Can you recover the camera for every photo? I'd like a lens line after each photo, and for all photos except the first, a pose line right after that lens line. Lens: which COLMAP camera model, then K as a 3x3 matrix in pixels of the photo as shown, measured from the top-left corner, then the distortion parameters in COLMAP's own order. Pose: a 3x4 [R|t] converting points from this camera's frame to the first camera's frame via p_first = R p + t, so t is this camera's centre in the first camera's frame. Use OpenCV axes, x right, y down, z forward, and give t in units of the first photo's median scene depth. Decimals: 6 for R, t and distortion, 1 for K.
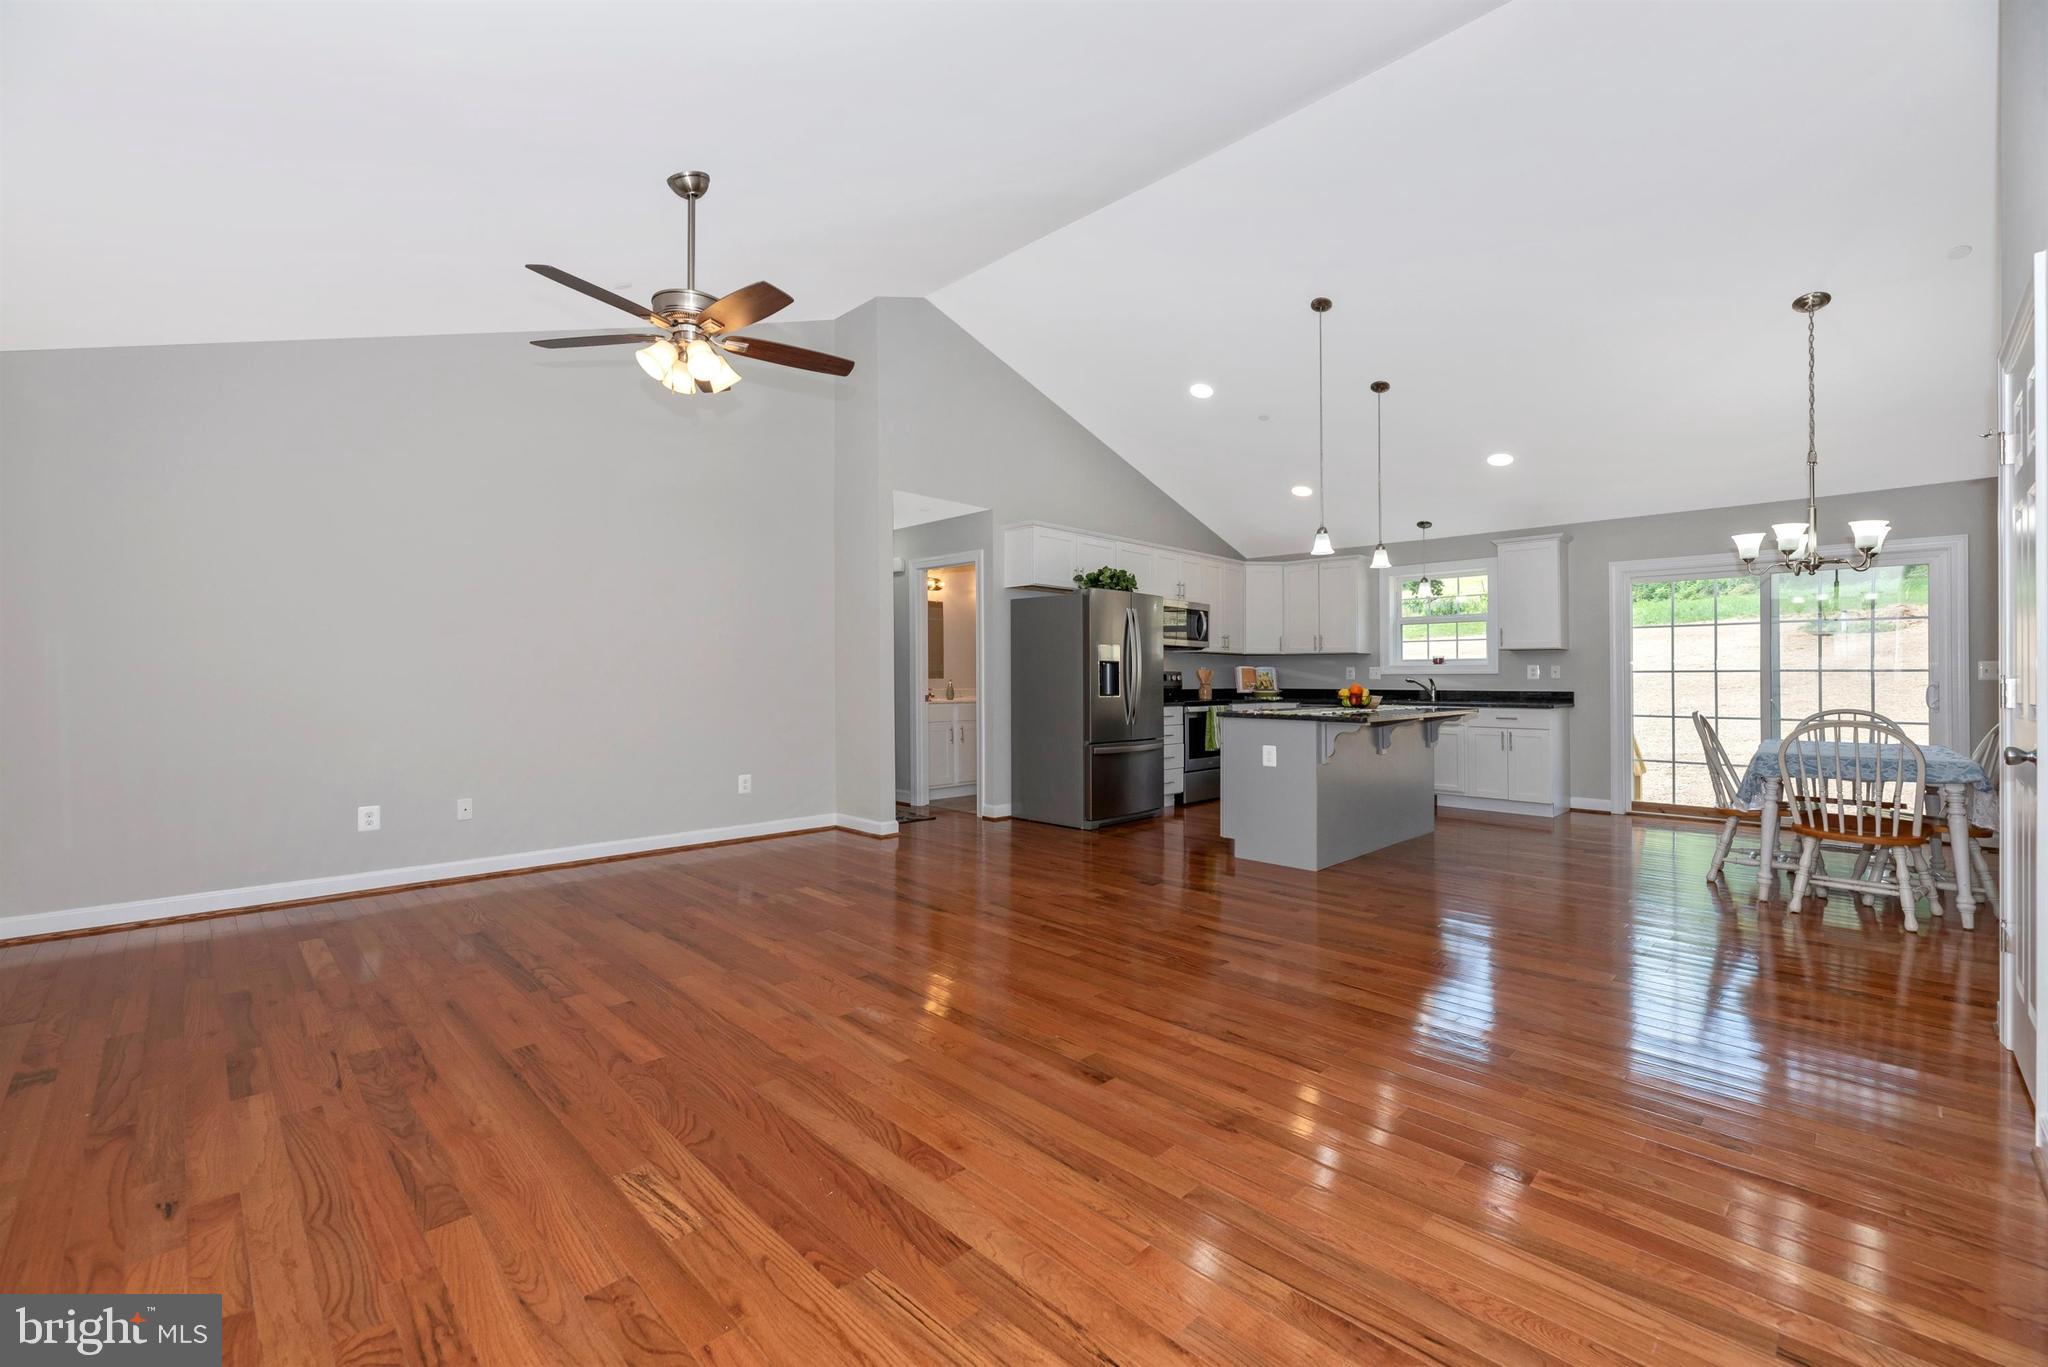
lens RADIAL K [[846.3, 0, 1021.3], [0, 846.3, 653.8], [0, 0, 1]] dist [-0.003003, 0.000775]
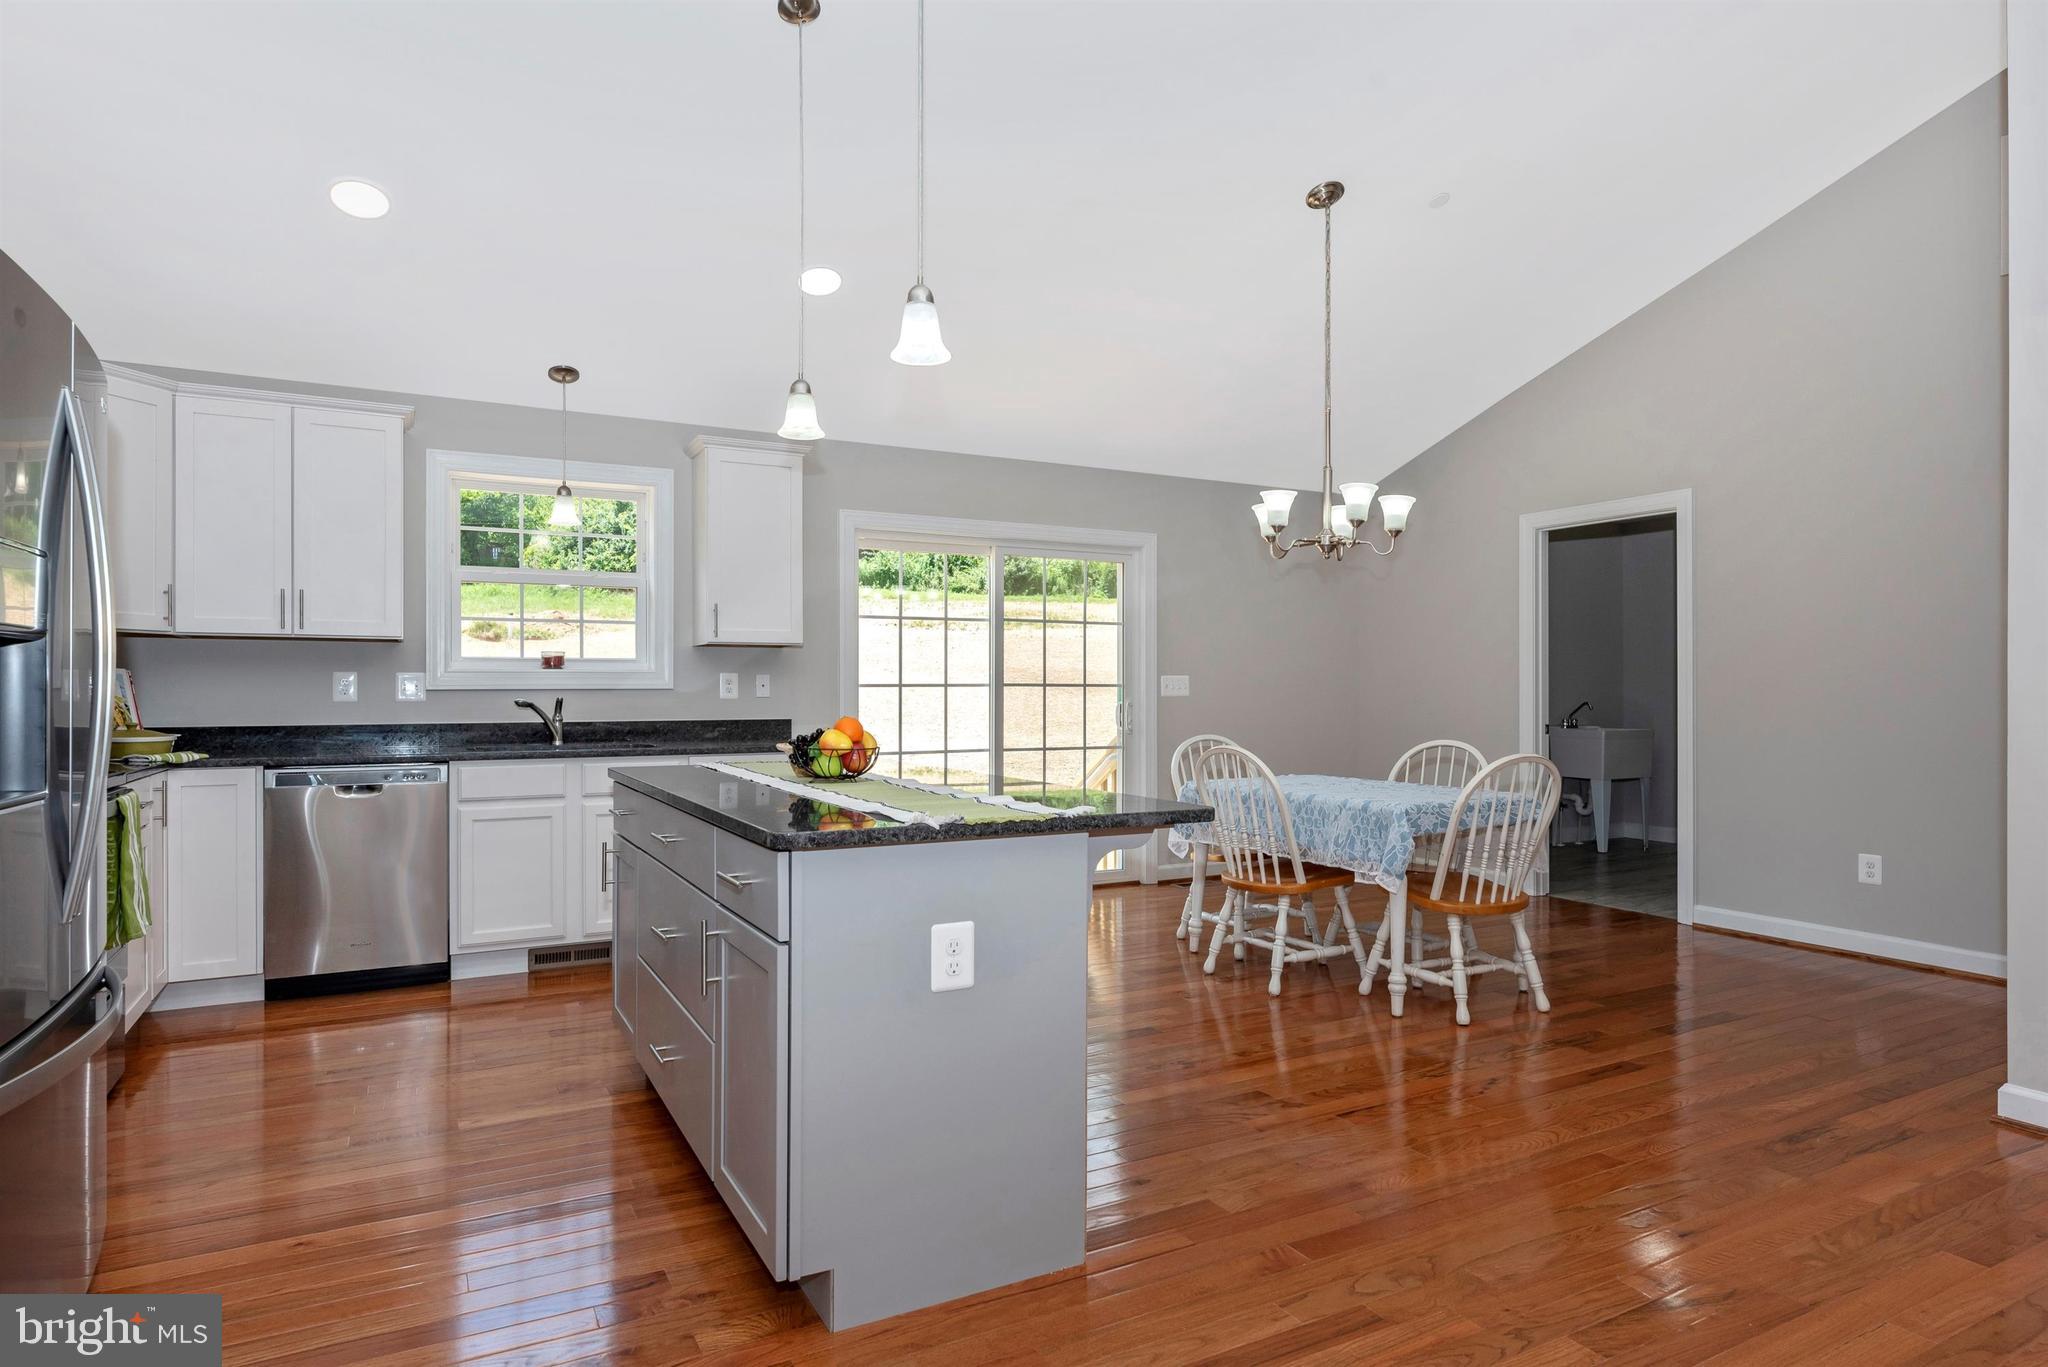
lens RADIAL K [[1147.4, 0, 1023.6], [0, 1147.4, 670.6], [0, 0, 1]] dist [-0.000669, -0.000735]
pose [[0.280830, 0.014713, 0.959645, -0.084058], [-0.026926, 0.999610, -0.007446, 0.012667], [-0.959380, -0.023749, 0.281116, 0.646627]]
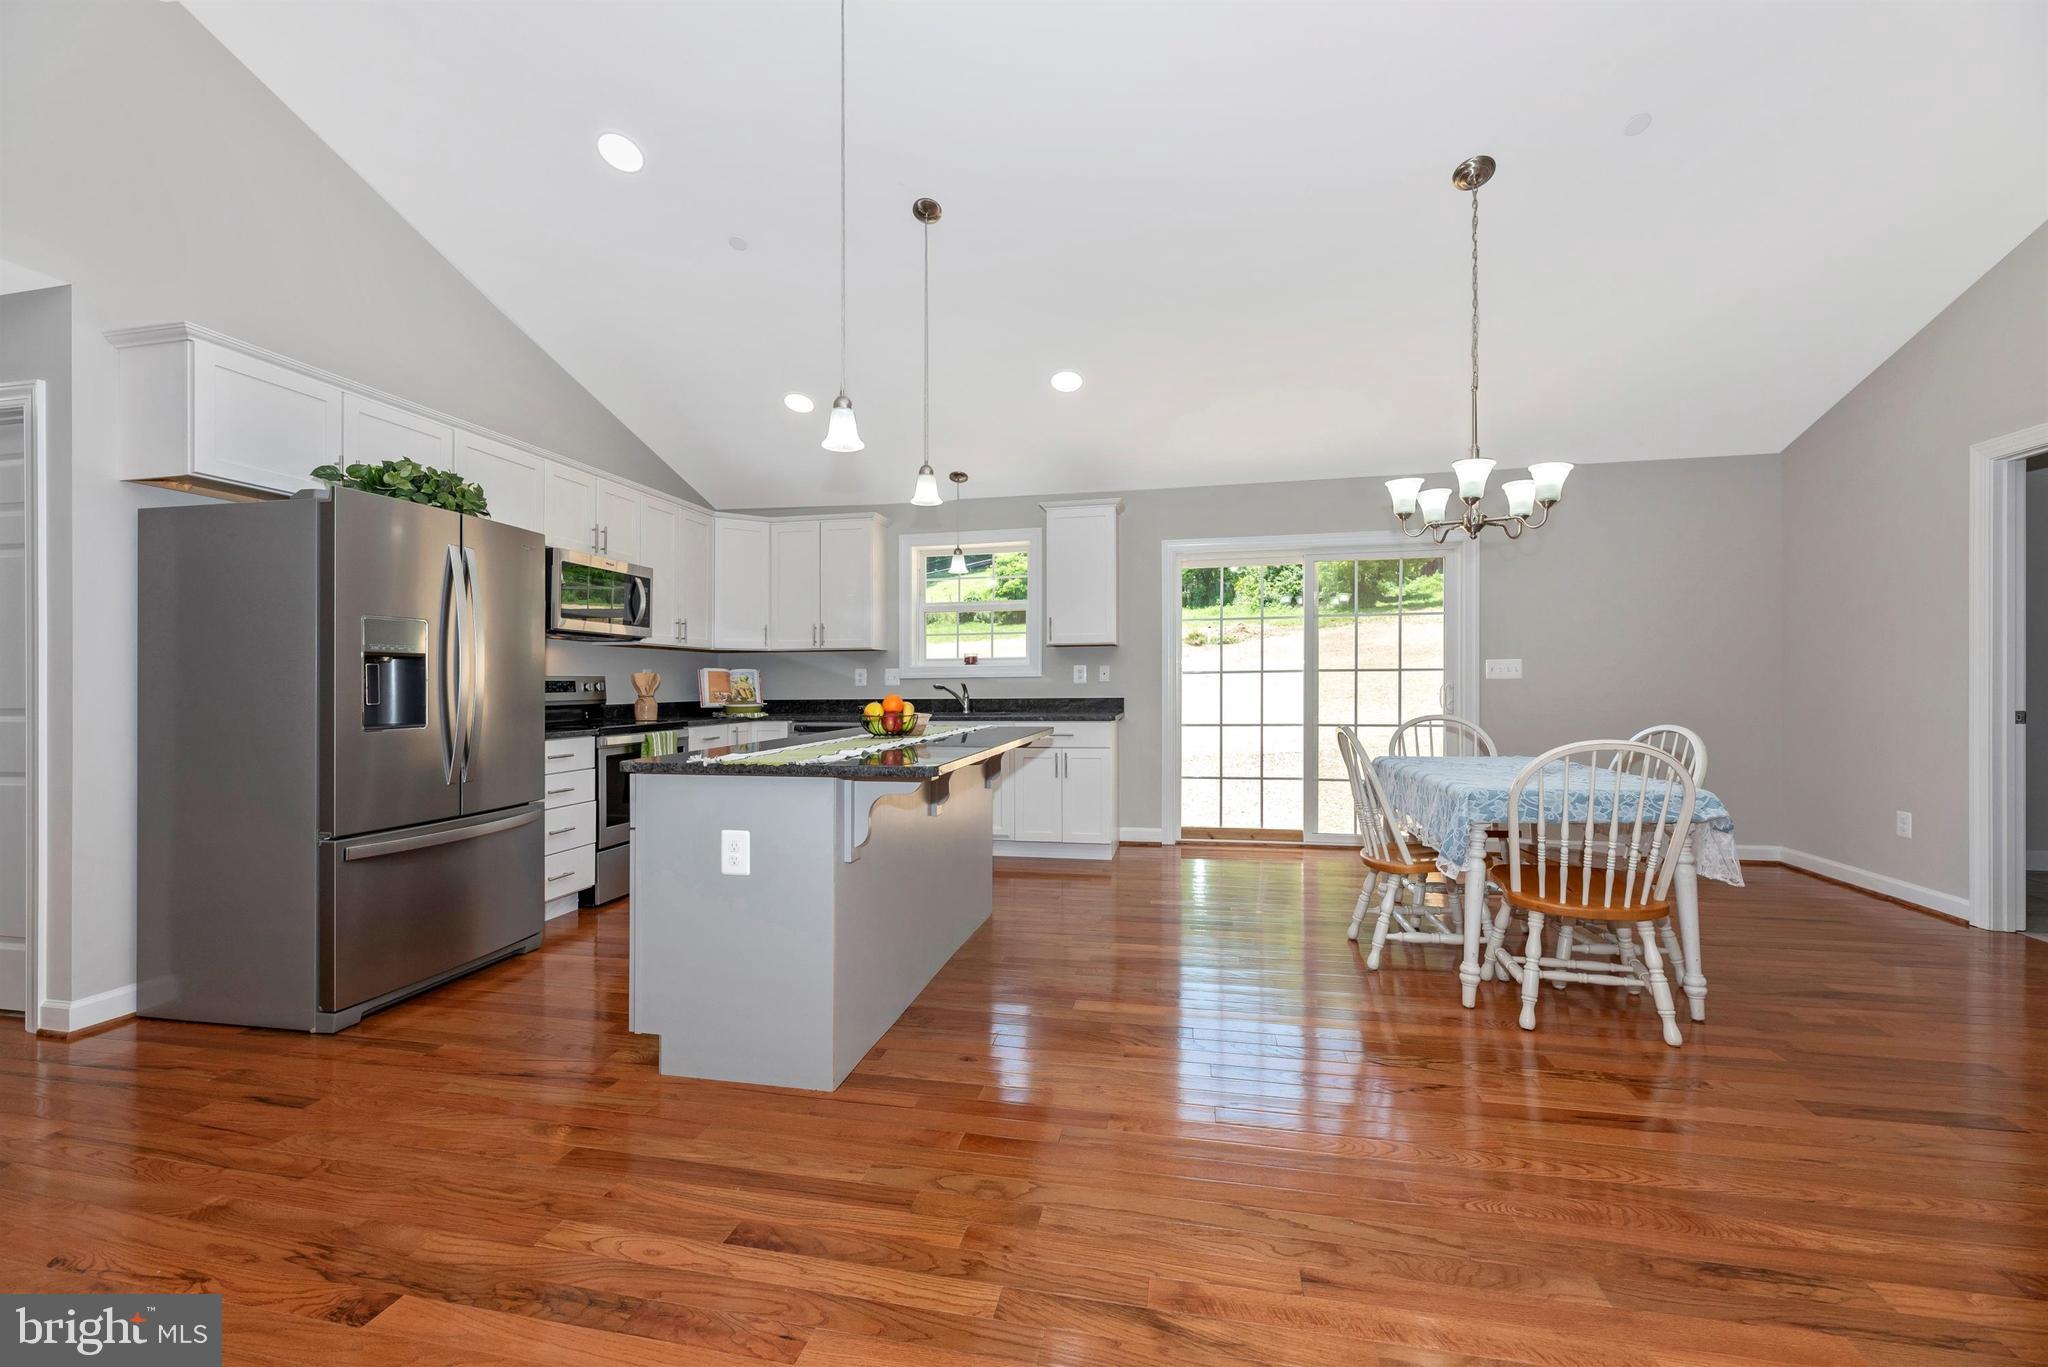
lens RADIAL K [[846.3, 0, 1016.5], [0, 846.3, 670.3], [0, 0, 1]] dist [-0.003003, 0.000775]
pose [[0.835433, -0.001221, 0.549591, 0.125184], [-0.005522, 0.999928, 0.010614, 0.010609], [-0.549565, -0.011902, 0.835366, 0.396189]]
